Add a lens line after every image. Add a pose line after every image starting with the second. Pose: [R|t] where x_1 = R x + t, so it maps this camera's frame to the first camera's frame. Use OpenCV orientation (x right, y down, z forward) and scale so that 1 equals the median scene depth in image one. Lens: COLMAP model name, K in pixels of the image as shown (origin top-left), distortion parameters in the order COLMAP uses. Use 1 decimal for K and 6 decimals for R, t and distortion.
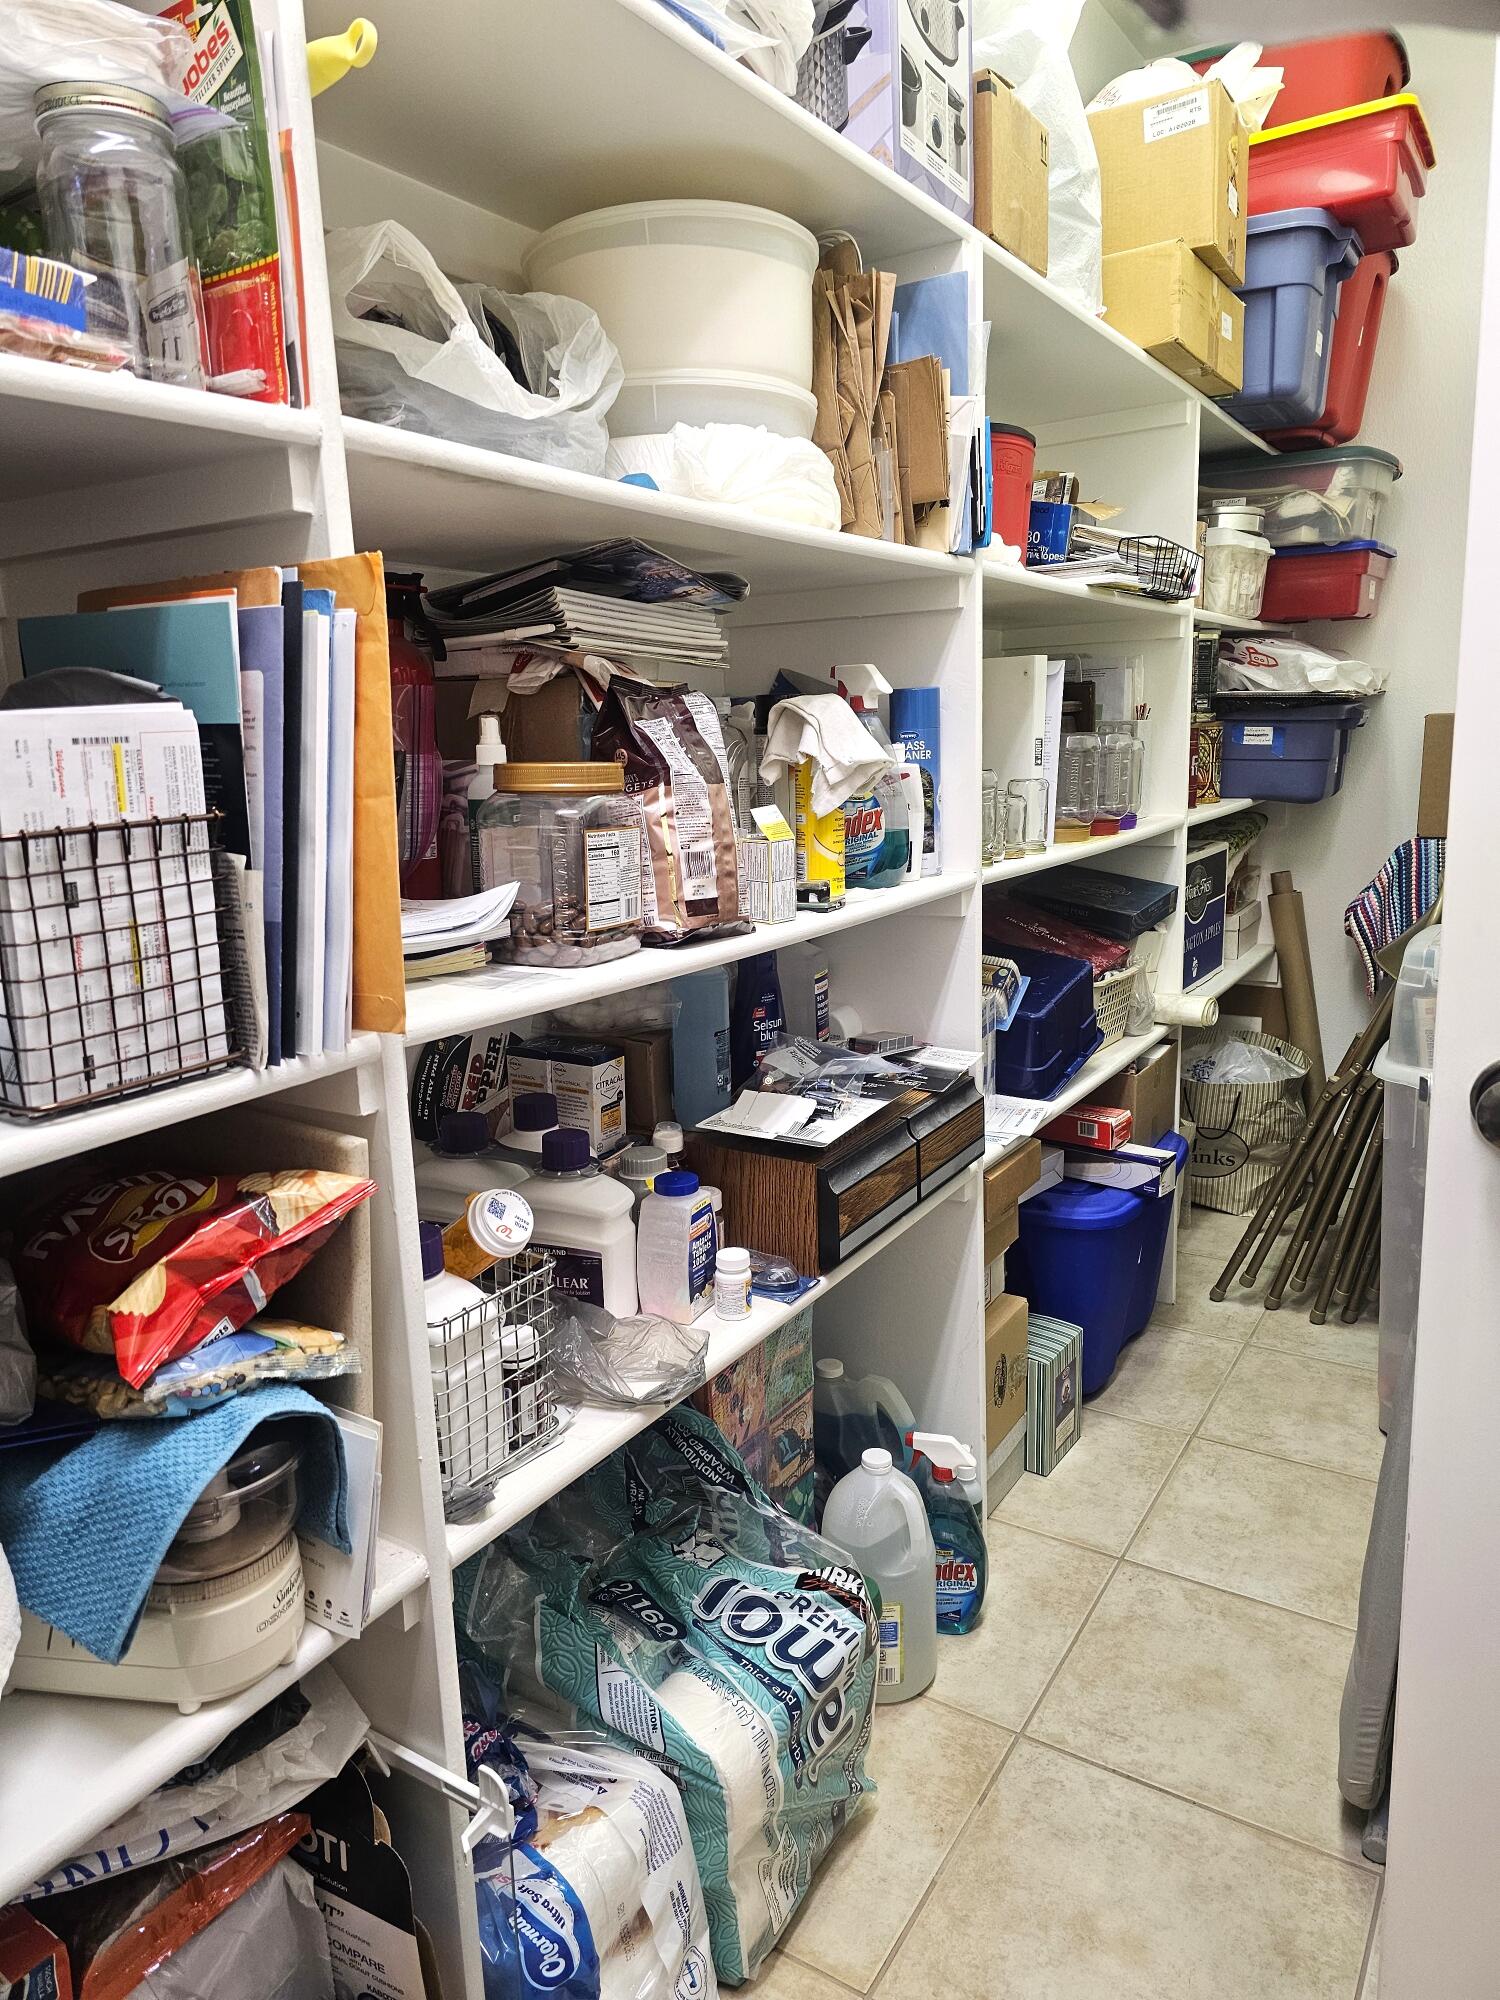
lens RADIAL K [[1352.3, 0, 751.5], [0, 1352.3, 997.1], [0, 0, 1]] dist [0.058030, -0.046843]
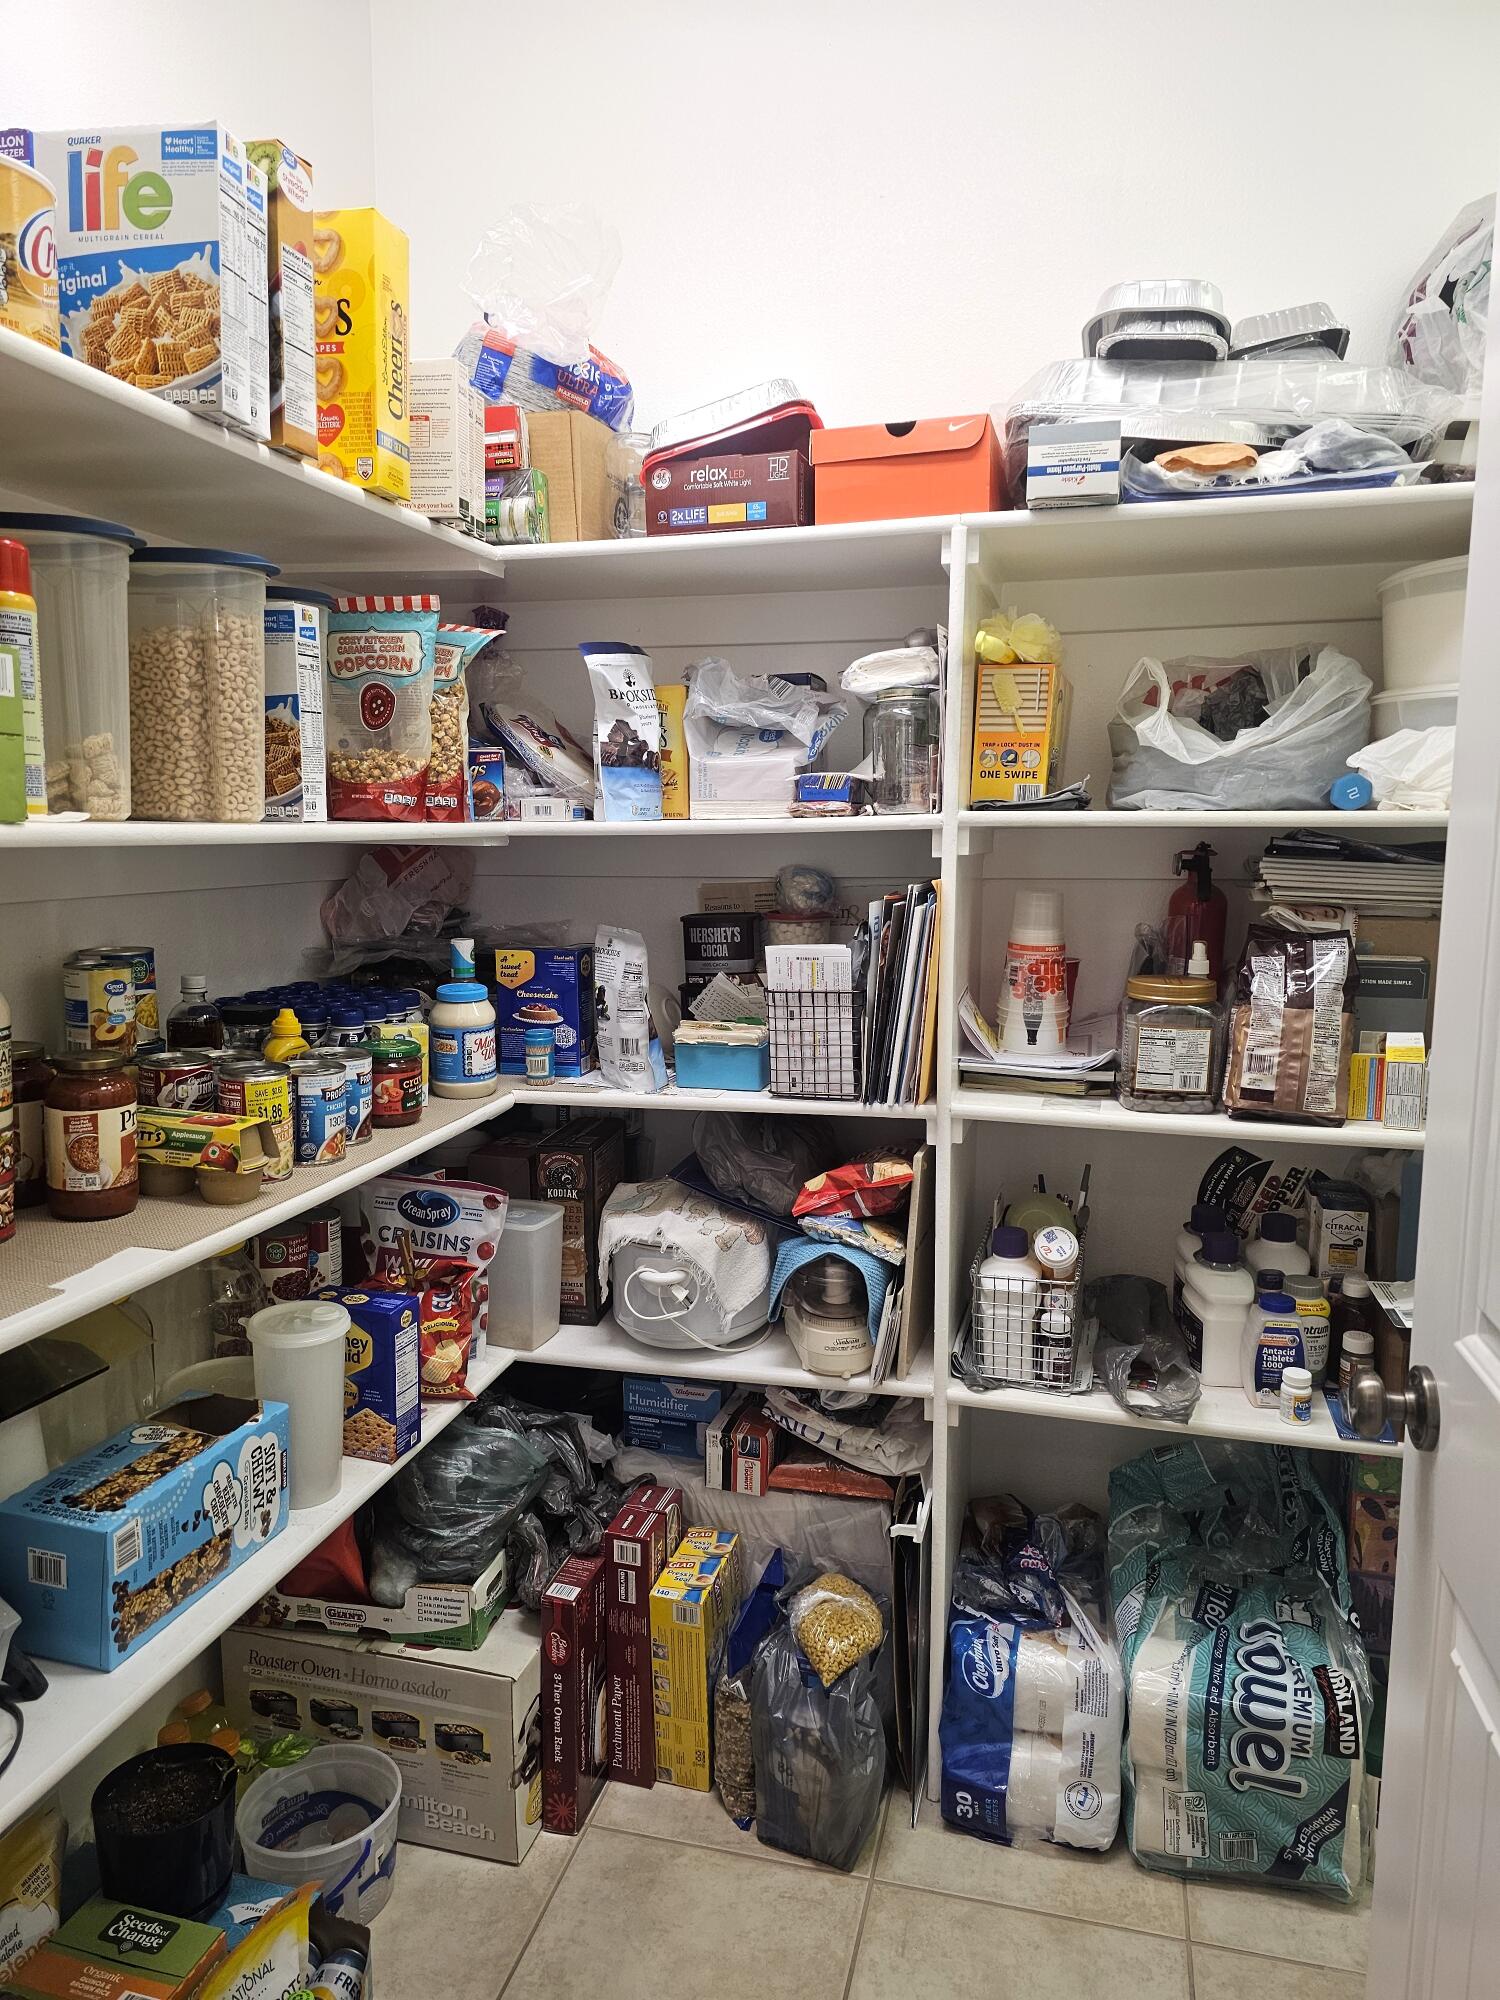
lens RADIAL K [[1352.3, 0, 744.3], [0, 1352.3, 995.5], [0, 0, 1]] dist [0.058030, -0.046843]
pose [[0.282138, 0.140505, -0.949029, 1.571827], [-0.192329, 0.977419, 0.087531, -0.262059], [0.939898, 0.157830, 0.302790, 0.104360]]
